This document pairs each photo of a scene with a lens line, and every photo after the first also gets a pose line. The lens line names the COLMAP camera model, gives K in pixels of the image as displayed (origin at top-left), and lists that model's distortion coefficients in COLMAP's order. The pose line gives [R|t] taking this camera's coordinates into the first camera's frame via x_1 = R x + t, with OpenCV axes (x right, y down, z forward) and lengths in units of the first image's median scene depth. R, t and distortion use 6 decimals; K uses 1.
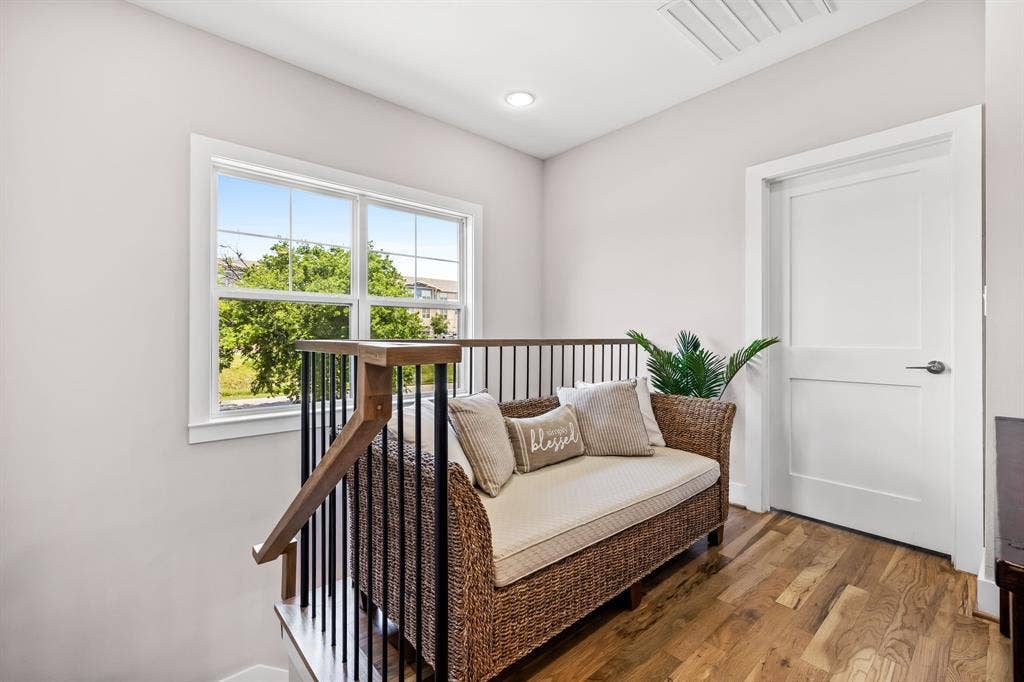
lens RADIAL K [[443.5, 0, 510.8], [0, 443.5, 340.2], [0, 0, 1]] dist [-0.011504, -0.000796]
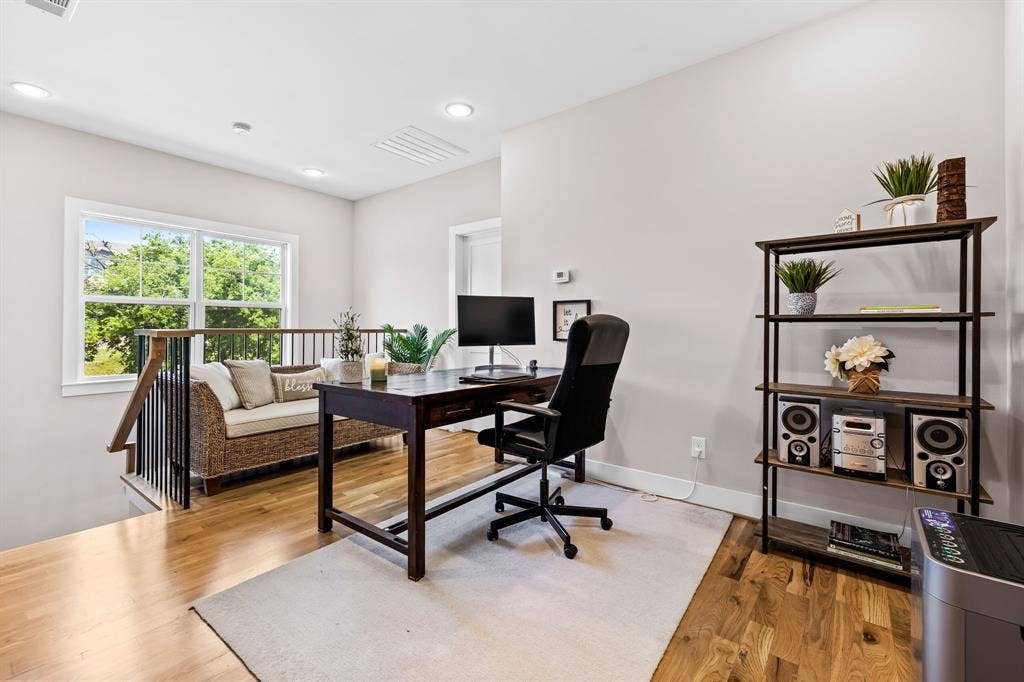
lens RADIAL K [[443.5, 0, 514.2], [0, 443.5, 330.8], [0, 0, 1]] dist [-0.011504, -0.000796]
pose [[0.980584, -0.000458, 0.196097, 0.376421], [0.001324, 0.999990, -0.004282, 0.009240], [-0.196093, 0.004459, 0.980575, -0.587626]]
